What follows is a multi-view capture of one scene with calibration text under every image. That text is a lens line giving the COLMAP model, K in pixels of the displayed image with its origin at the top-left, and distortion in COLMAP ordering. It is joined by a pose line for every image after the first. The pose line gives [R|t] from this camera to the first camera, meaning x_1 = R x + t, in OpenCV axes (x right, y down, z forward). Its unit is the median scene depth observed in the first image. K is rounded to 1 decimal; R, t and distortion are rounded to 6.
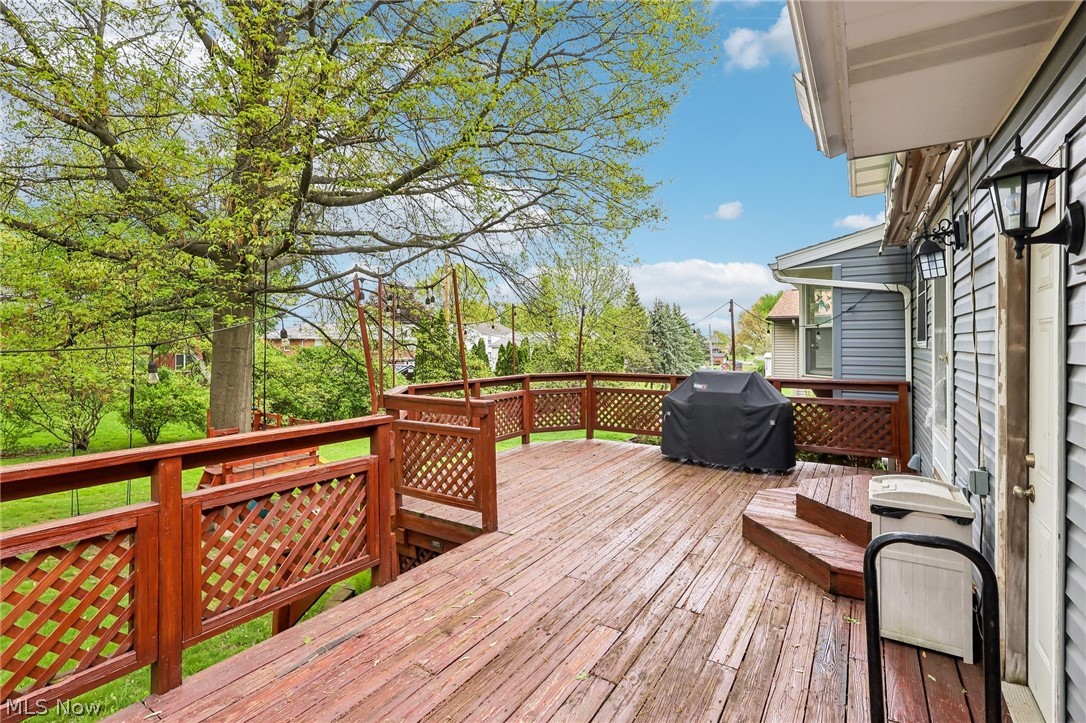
lens RADIAL K [[508.3, 0, 539.5], [0, 508.3, 353.6], [0, 0, 1]] dist [-0.001995, -0.000800]
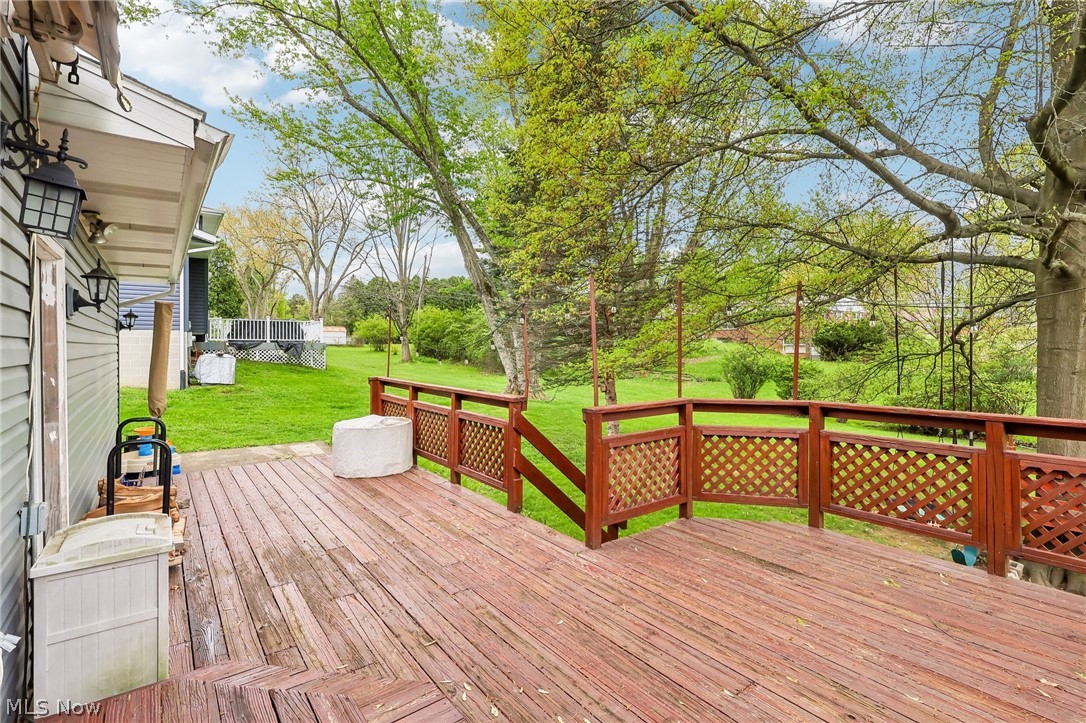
lens RADIAL K [[508.3, 0, 538.7], [0, 508.3, 353.3], [0, 0, 1]] dist [-0.001995, -0.000800]
pose [[-0.357365, 0.008821, -0.933923, 1.237733], [-0.007104, 0.999901, 0.012162, -0.023726], [0.933938, 0.010981, -0.357267, 1.902464]]
